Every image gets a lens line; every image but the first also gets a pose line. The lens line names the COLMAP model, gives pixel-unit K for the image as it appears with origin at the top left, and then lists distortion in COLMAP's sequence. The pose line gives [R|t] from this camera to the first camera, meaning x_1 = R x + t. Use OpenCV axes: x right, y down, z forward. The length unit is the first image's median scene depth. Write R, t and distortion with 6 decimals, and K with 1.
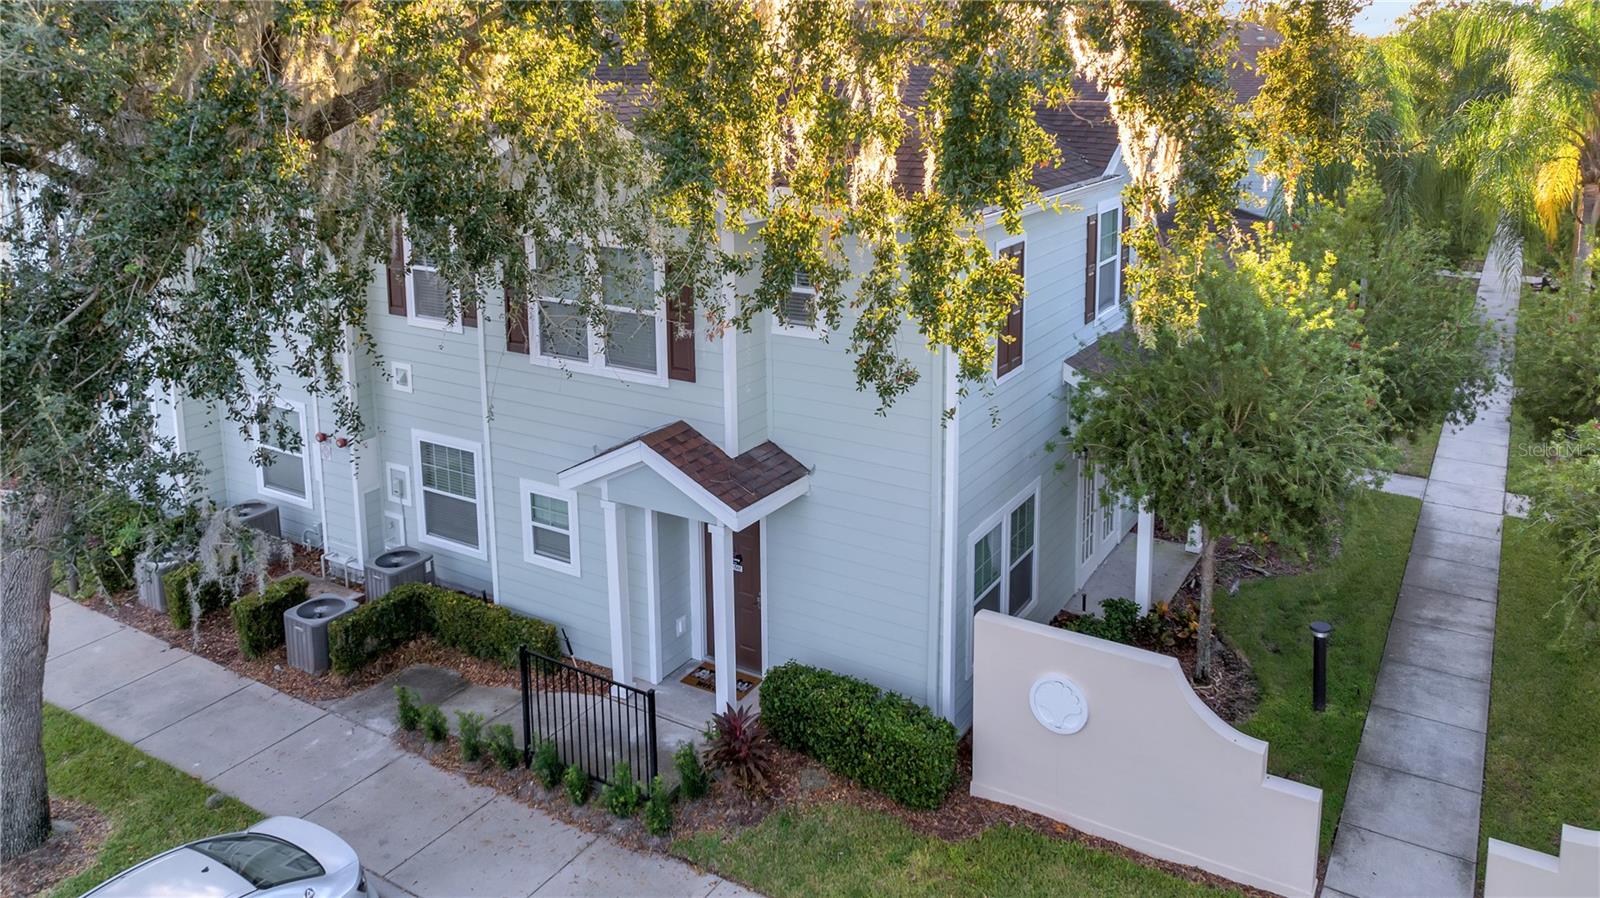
lens RADIAL K [[1188.1, 0, 844.7], [0, 1188.1, 266.6], [0, 0, 1]] dist [0.003391, -0.040575]
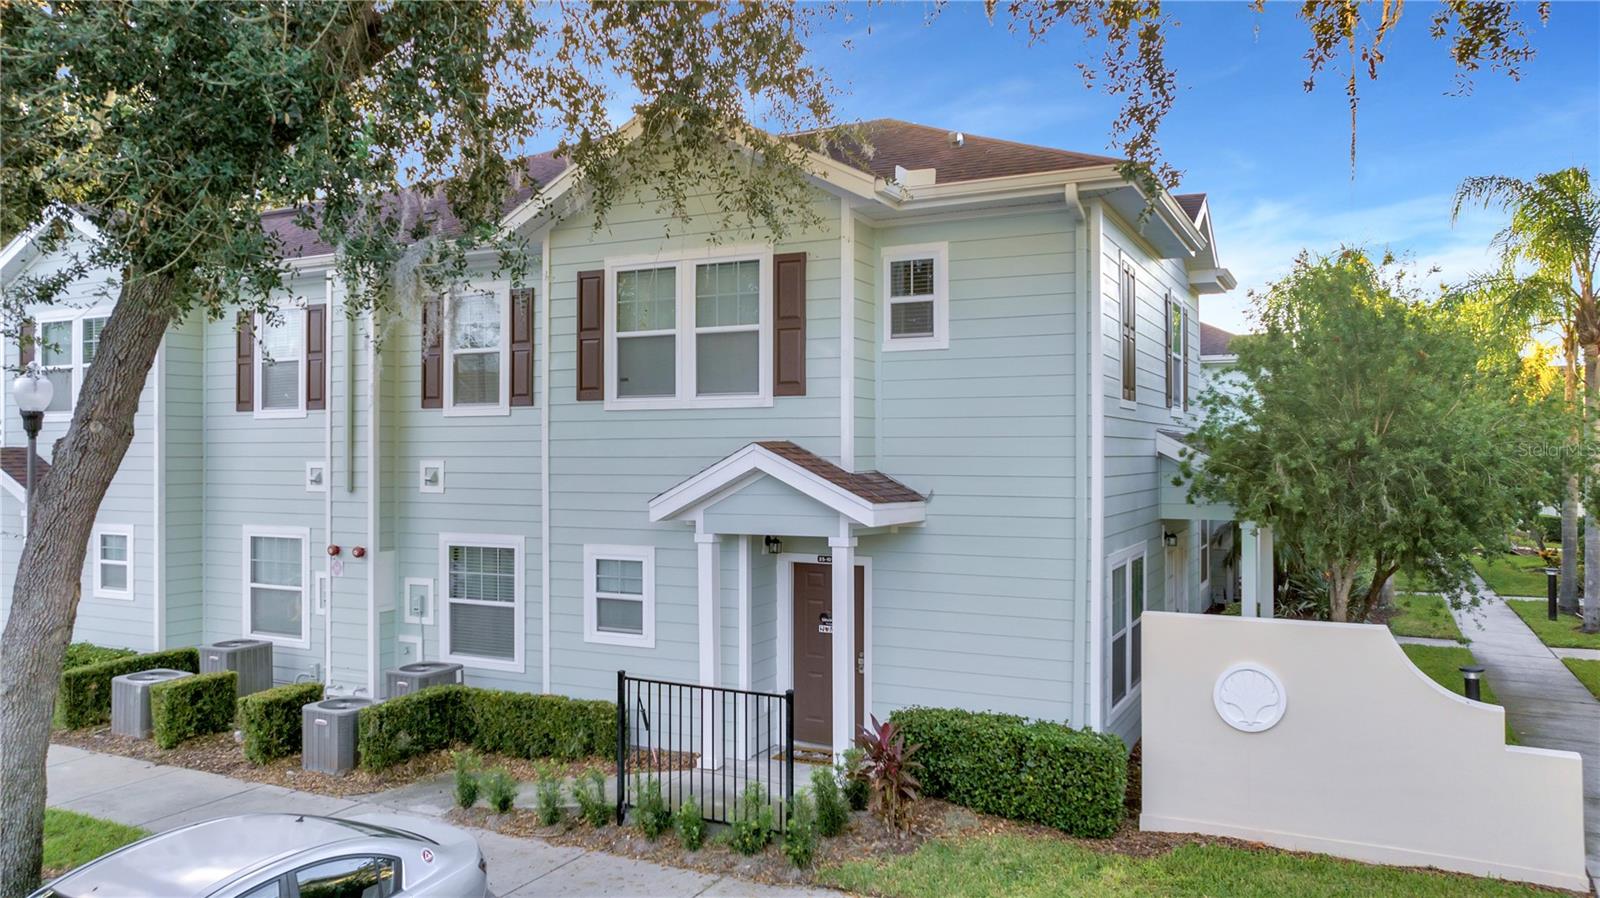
lens RADIAL K [[1154.5, 0, 798.1], [0, 1154.5, 460.1], [0, 0, 1]] dist [-0.012954, -0.000749]
pose [[0.997738, 0.002877, 0.067158, -0.187665], [0.008438, 0.985818, -0.167603, 0.291289], [-0.066688, 0.167791, 0.983564, 0.124655]]
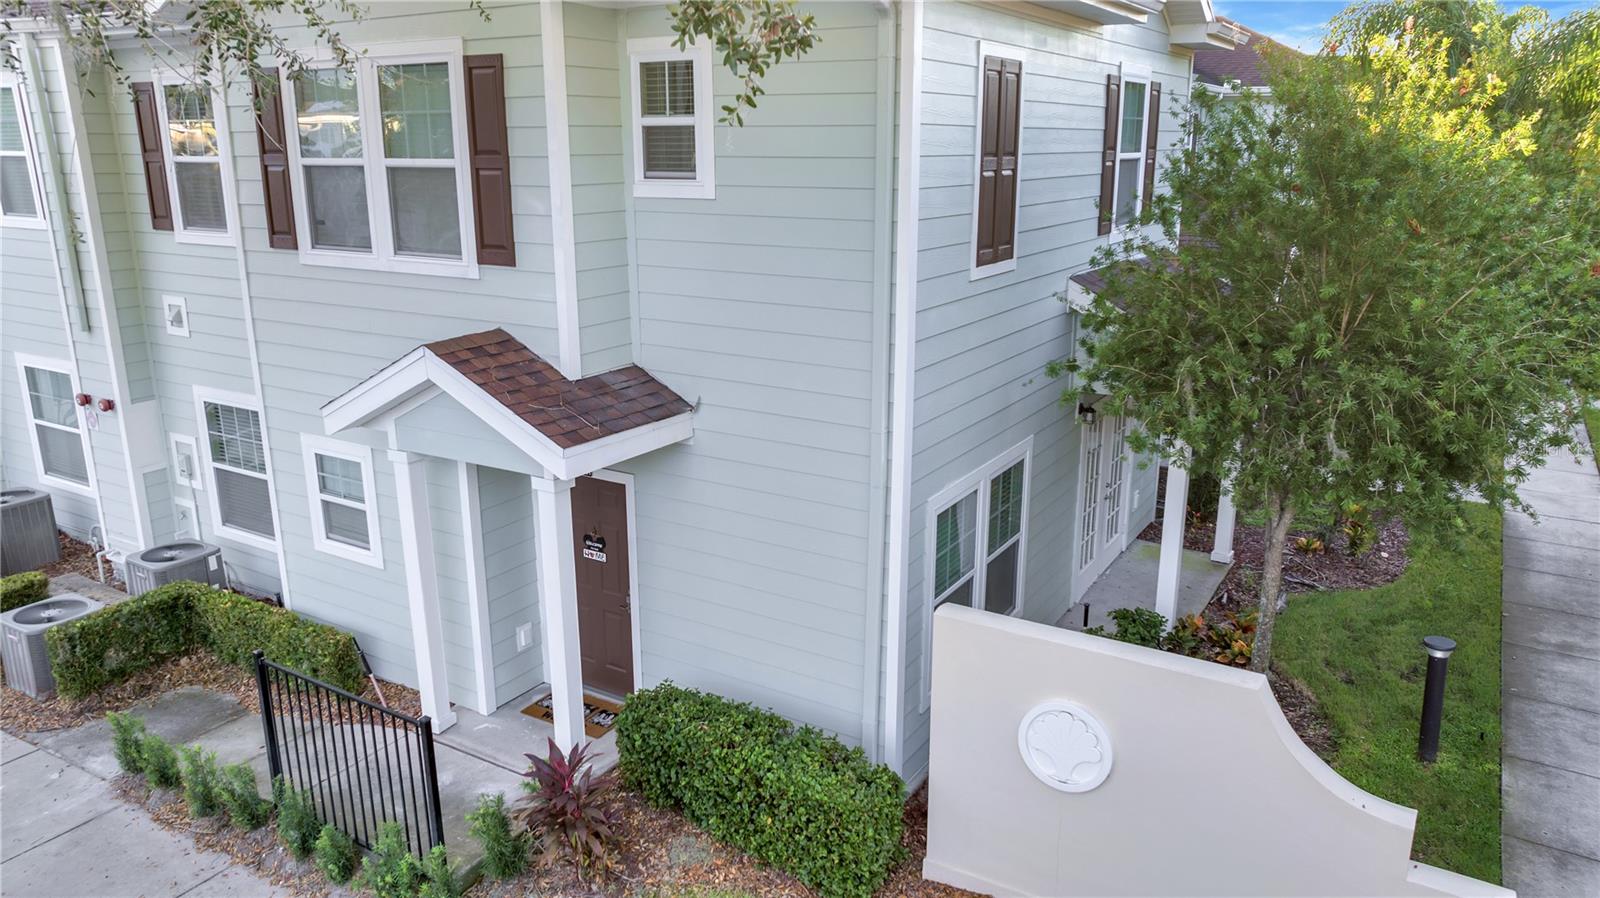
lens RADIAL K [[1139.2, 0, 799.6], [0, 1139.2, 469.0], [0, 0, 1]] dist [-0.047885, 0.058625]
pose [[0.999846, 0.008270, -0.015455, 0.041043], [-0.006556, 0.994150, 0.107807, 0.137355], [0.016256, -0.107689, 0.994052, 0.360357]]
